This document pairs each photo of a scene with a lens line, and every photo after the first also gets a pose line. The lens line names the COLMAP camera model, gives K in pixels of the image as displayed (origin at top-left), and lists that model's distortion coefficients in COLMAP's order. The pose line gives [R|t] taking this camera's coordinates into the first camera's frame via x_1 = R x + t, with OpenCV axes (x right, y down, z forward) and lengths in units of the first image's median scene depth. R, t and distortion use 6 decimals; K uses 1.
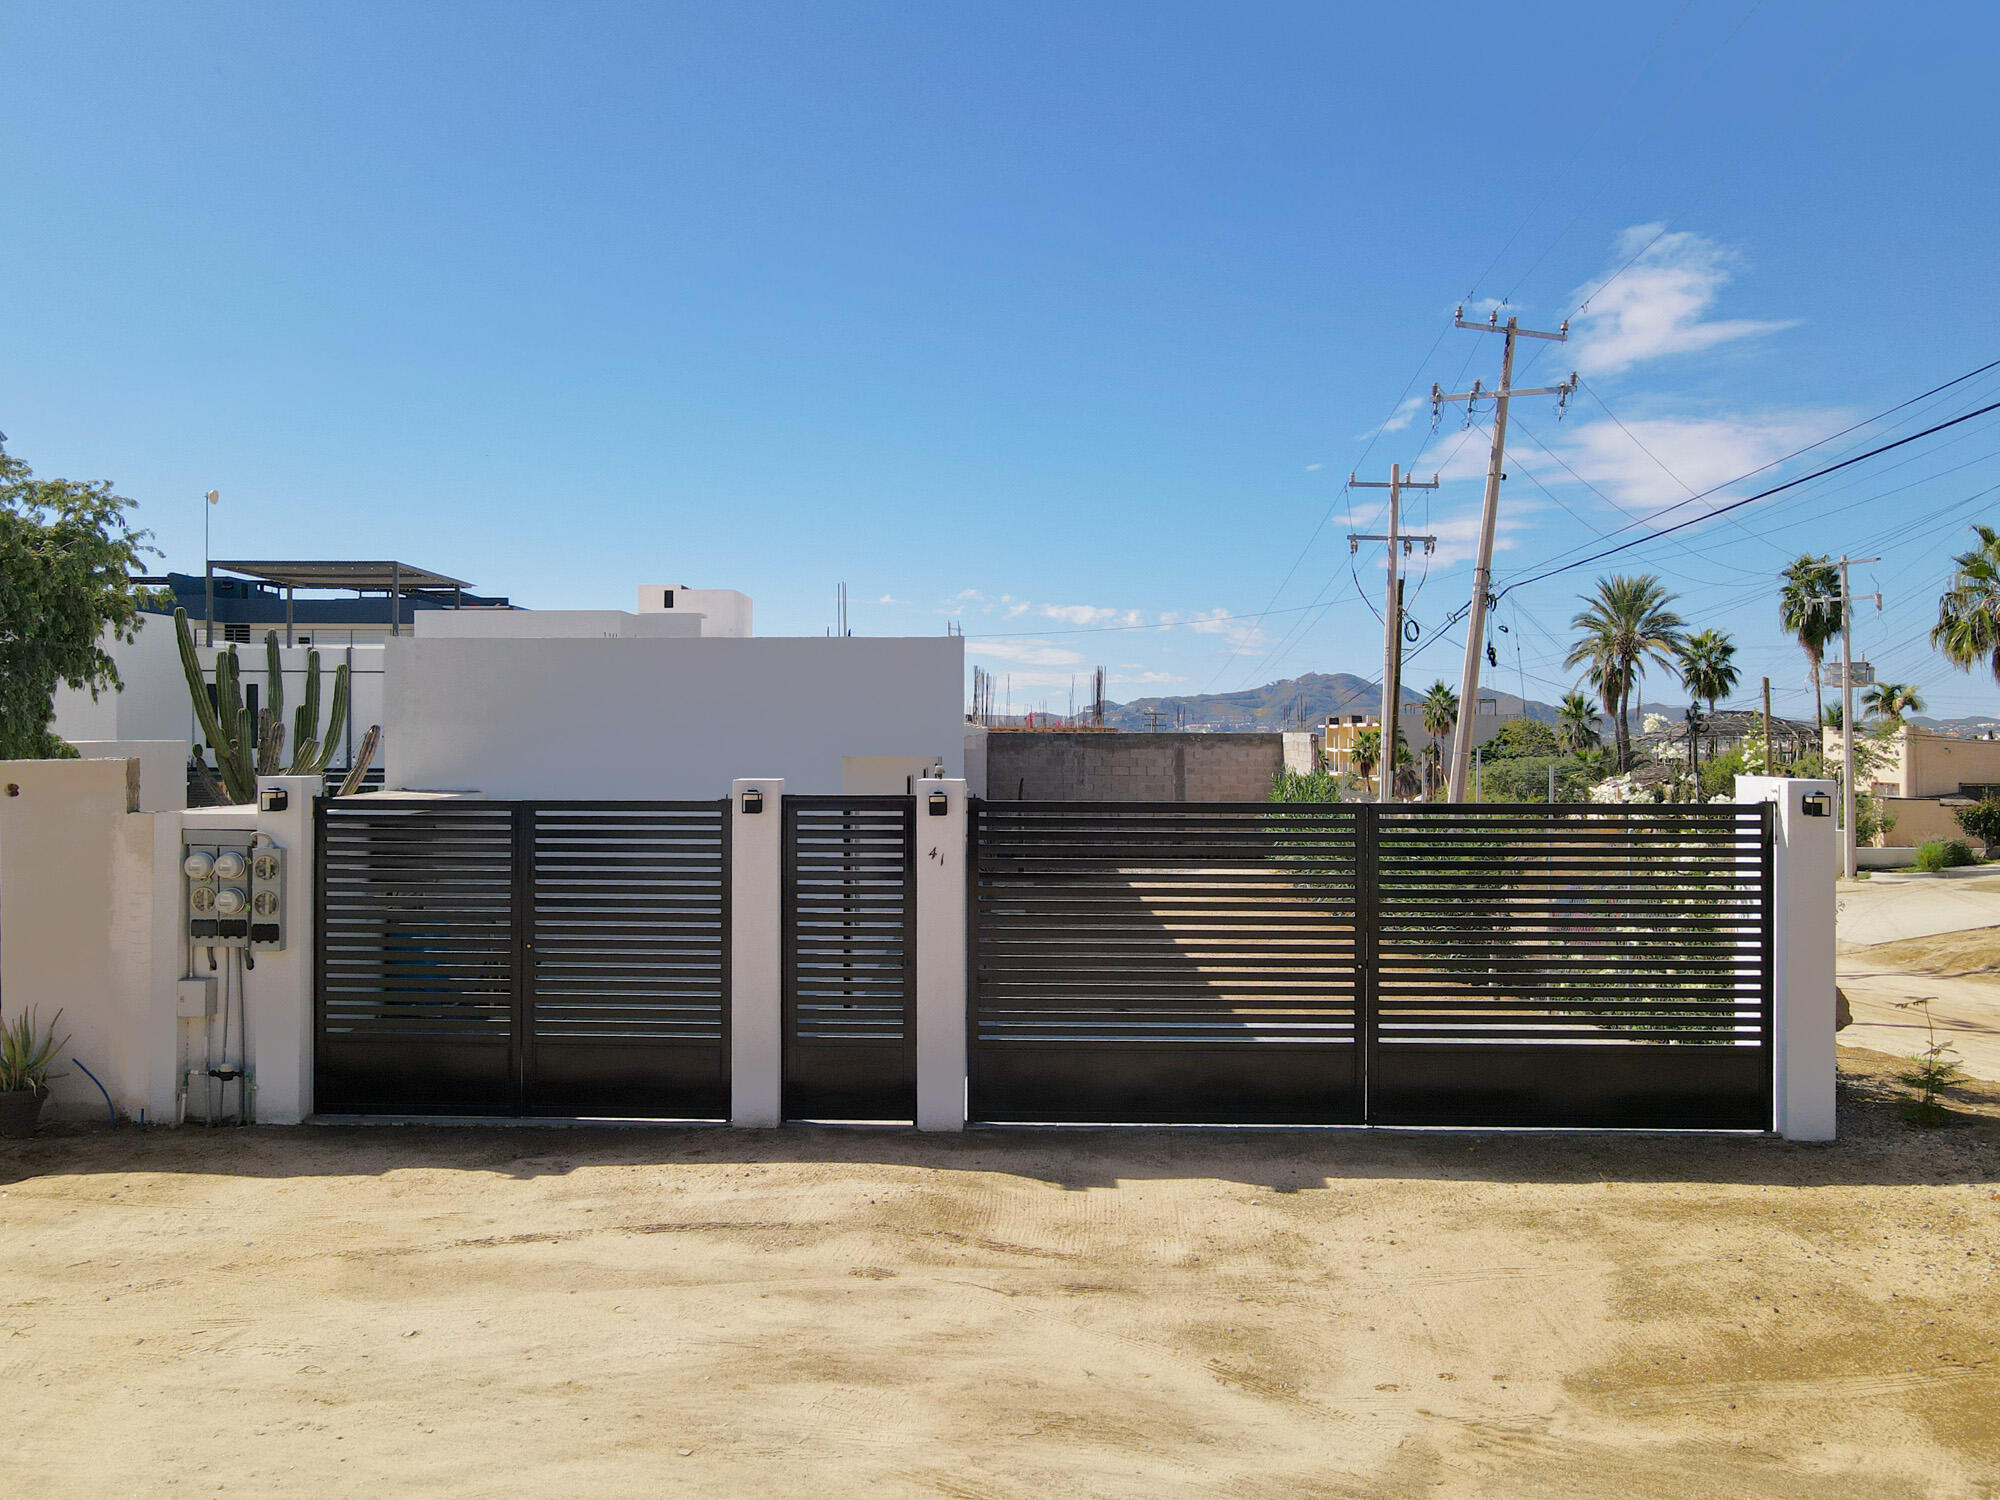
lens RADIAL K [[1543.0, 0, 984.5], [0, 1543.0, 785.5], [0, 0, 1]] dist [0.015163, -0.003360]
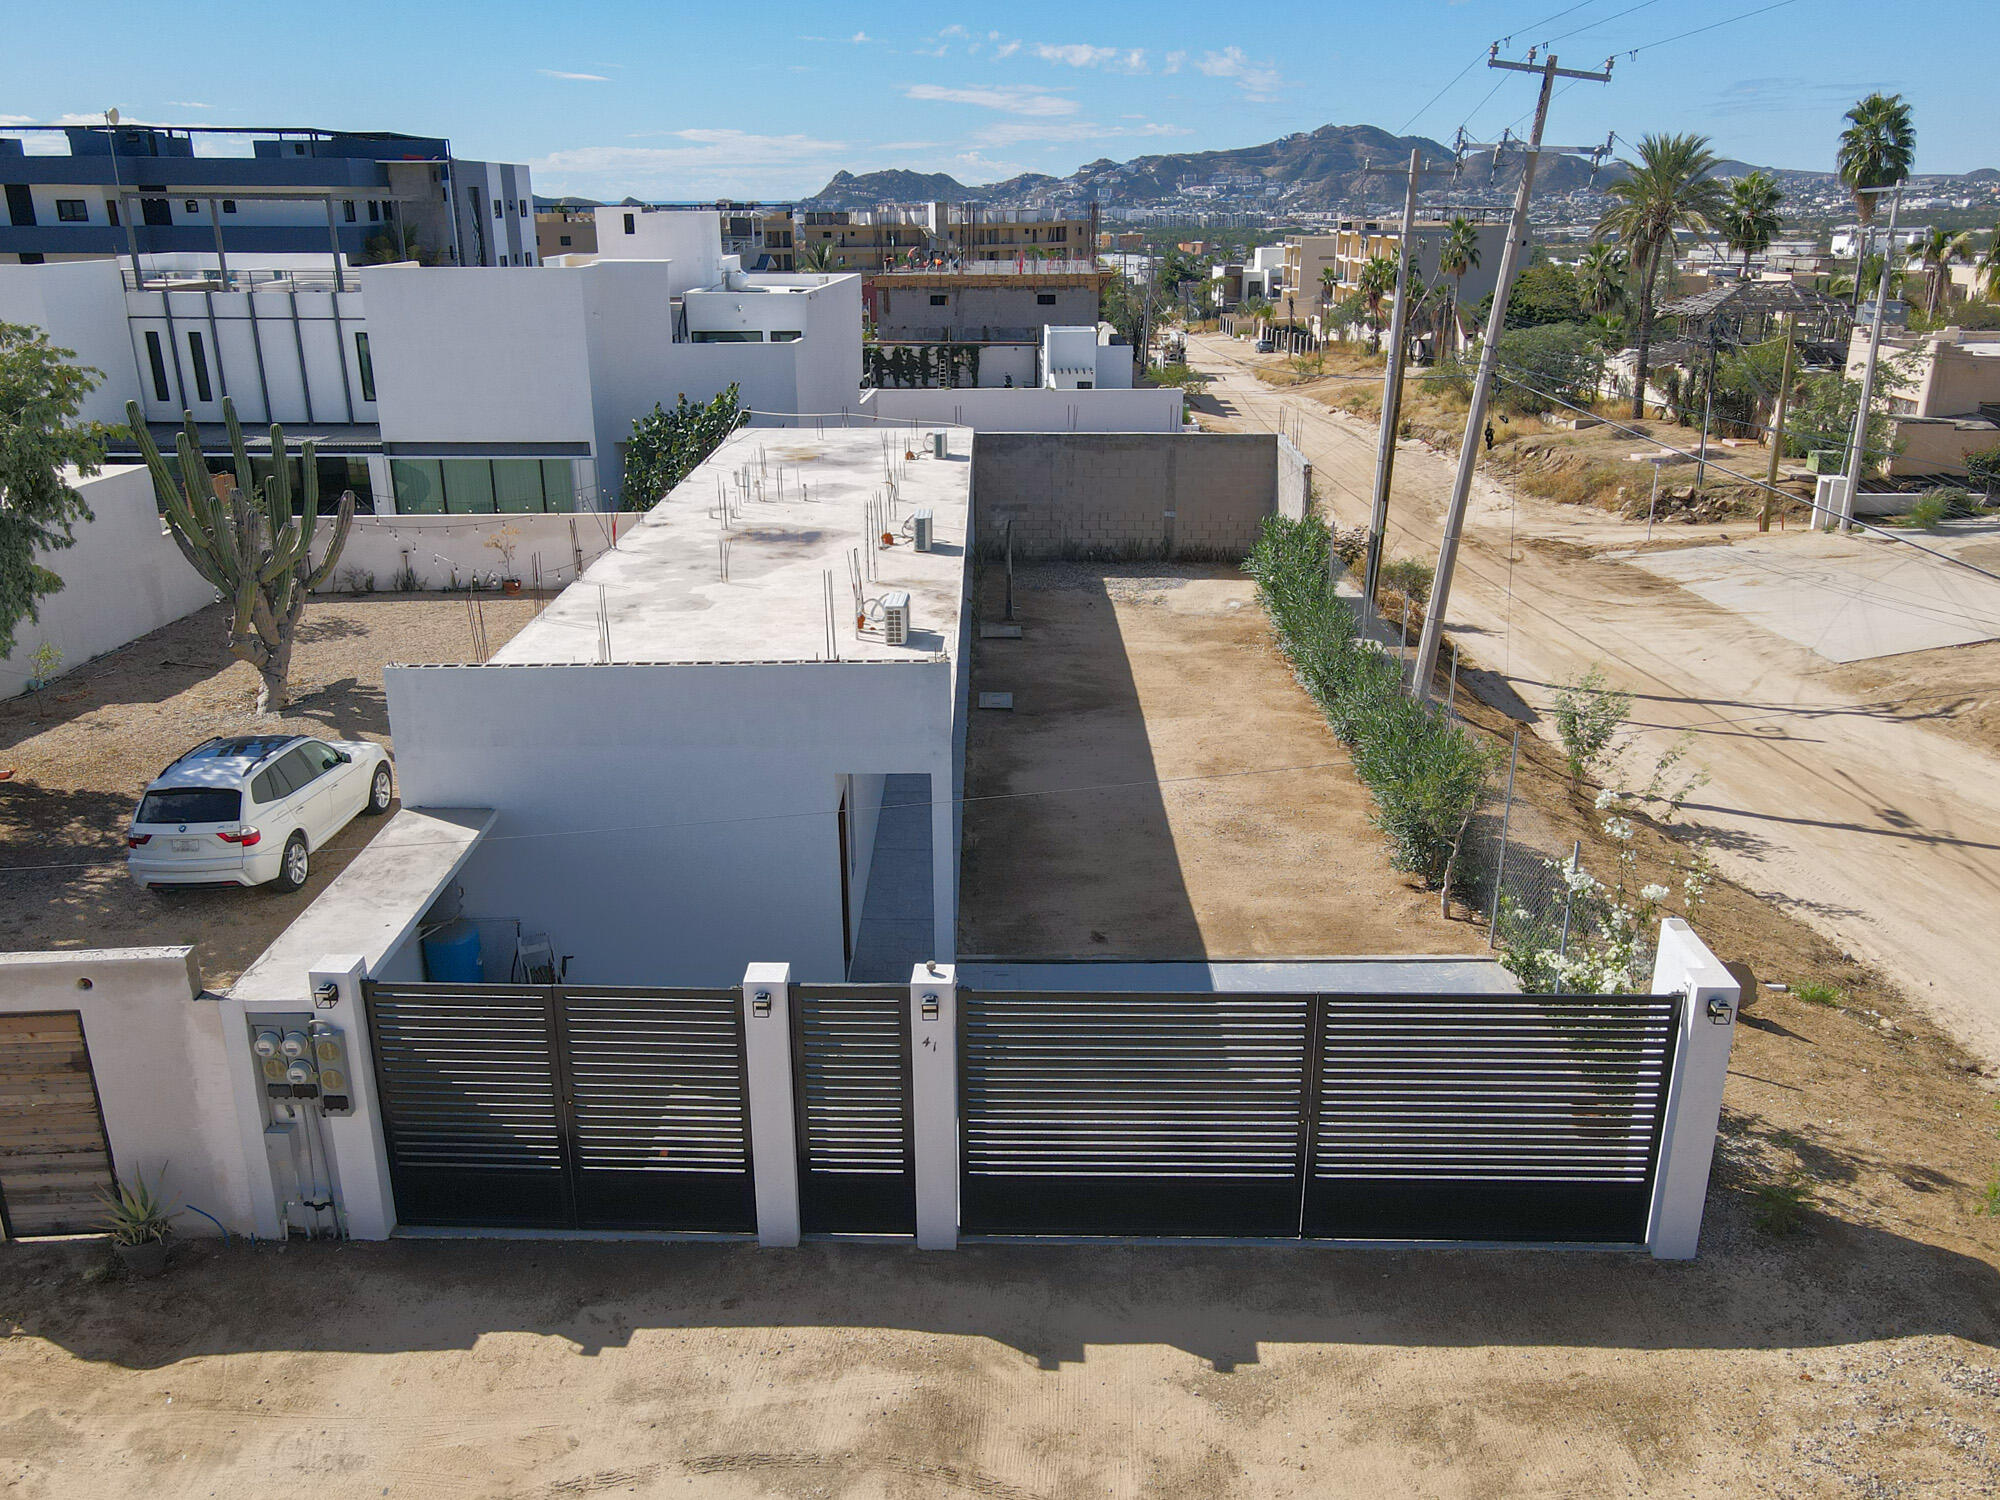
lens RADIAL K [[1543.0, 0, 982.8], [0, 1543.0, 852.8], [0, 0, 1]] dist [0.015163, -0.003360]
pose [[0.999954, -0.008242, 0.004806, 0.003126], [0.006187, 0.943601, 0.331028, -0.444589], [-0.007264, -0.330983, 0.943609, -0.008108]]
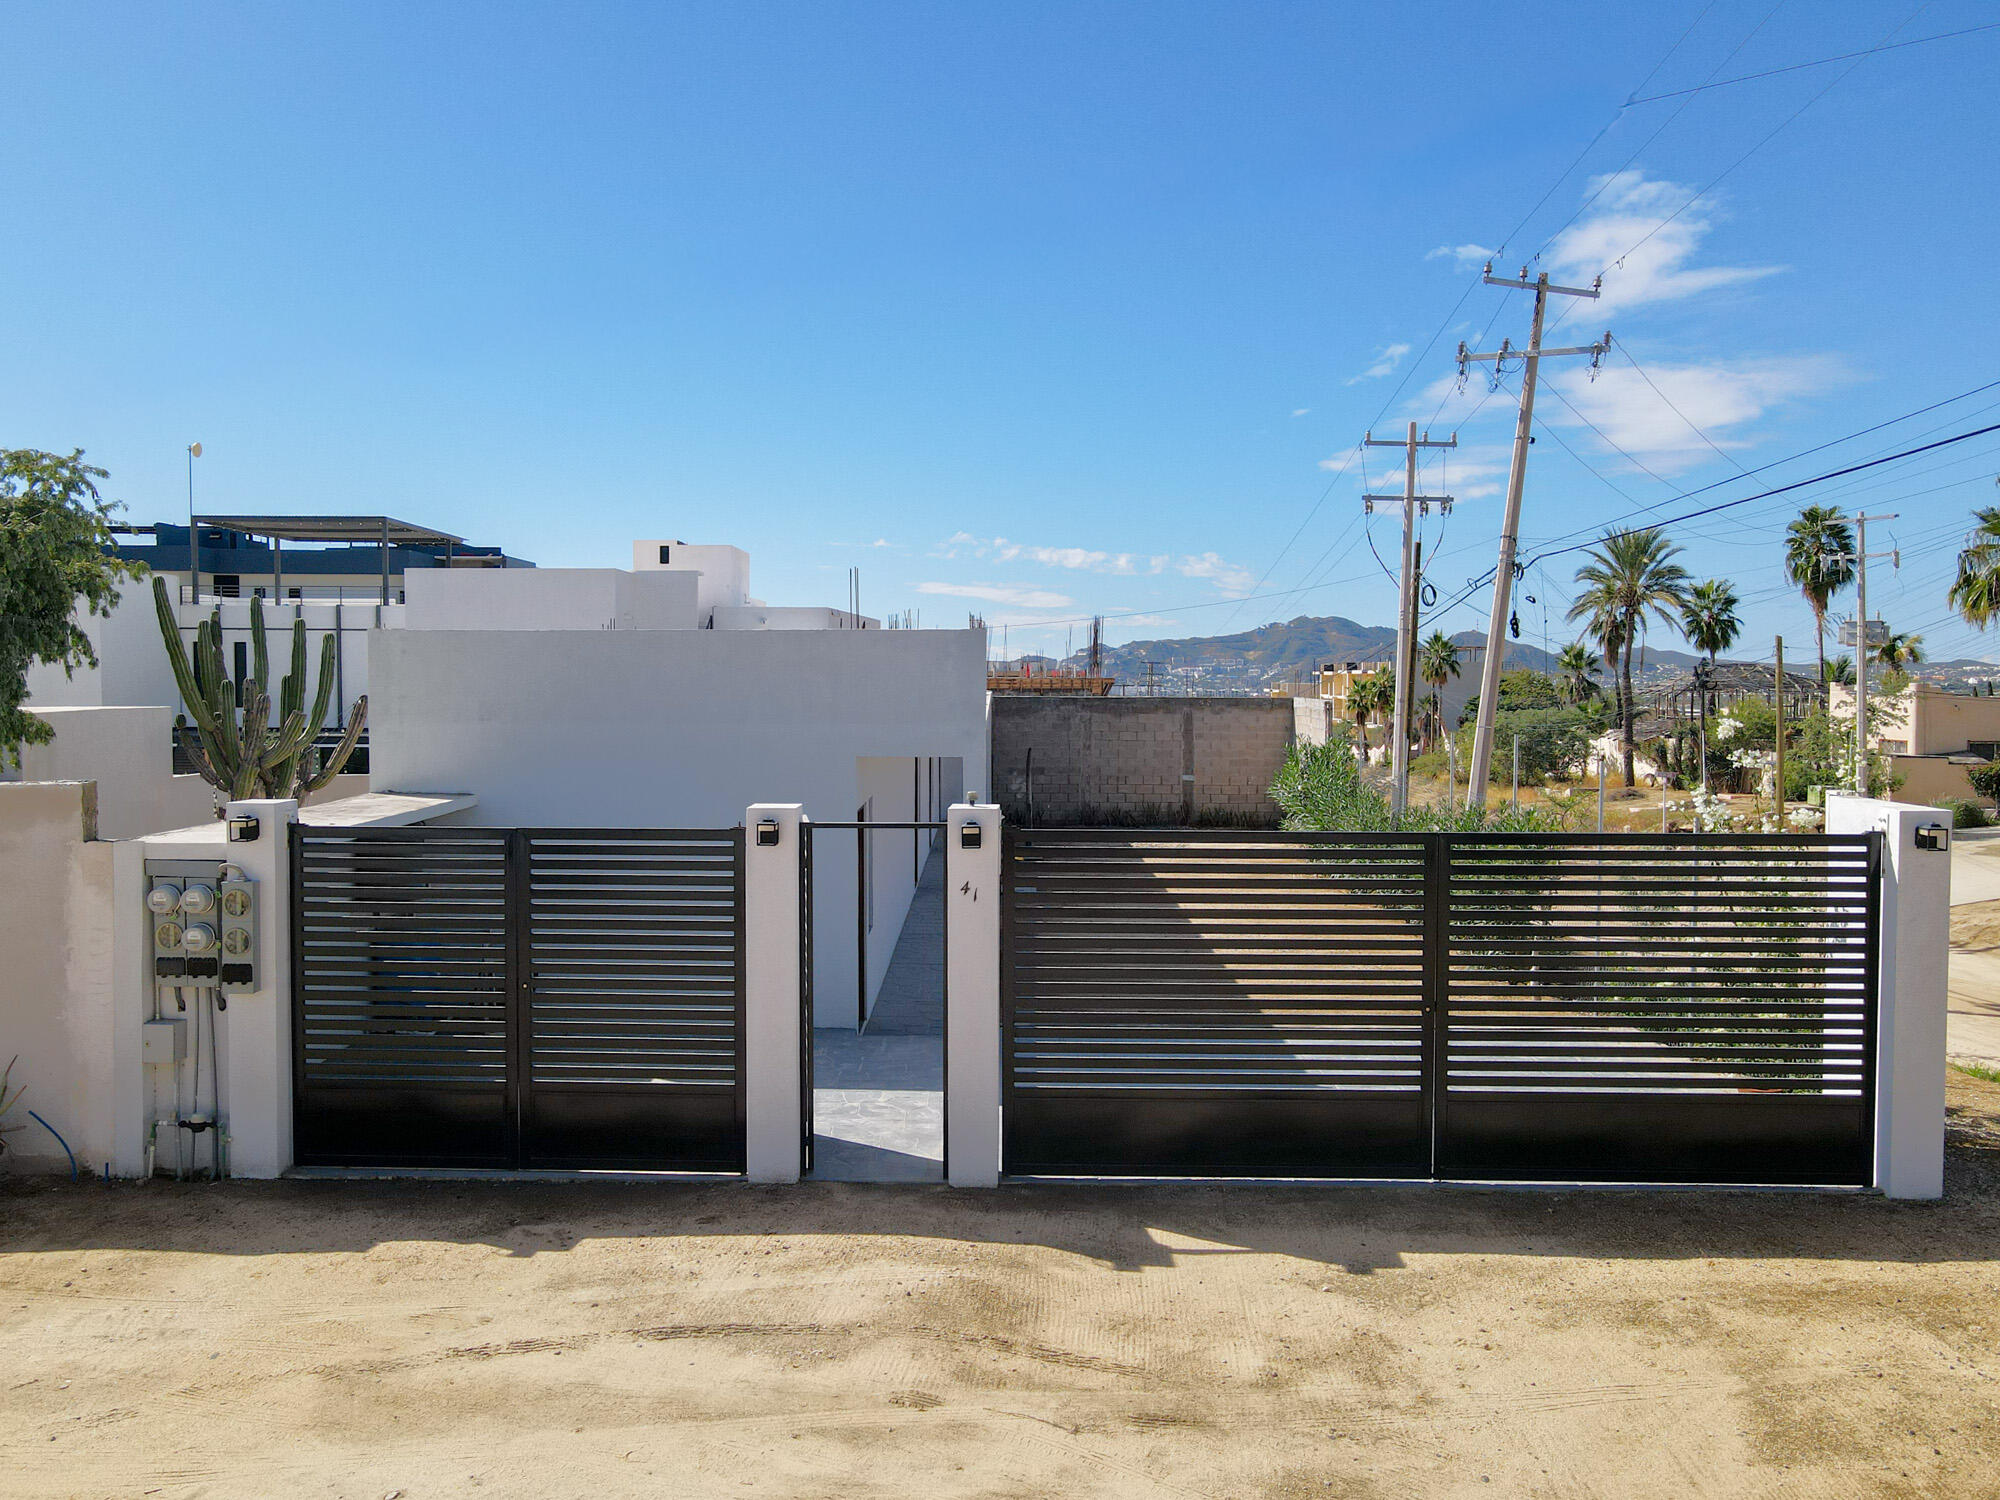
lens RADIAL K [[1543.0, 0, 987.6], [0, 1543.0, 783.4], [0, 0, 1]] dist [0.015163, -0.003360]
pose [[0.999987, -0.000051, 0.005047, -0.024368], [-0.000114, 0.999465, 0.032720, -0.047333], [-0.005046, -0.032721, 0.999452, 0.083438]]
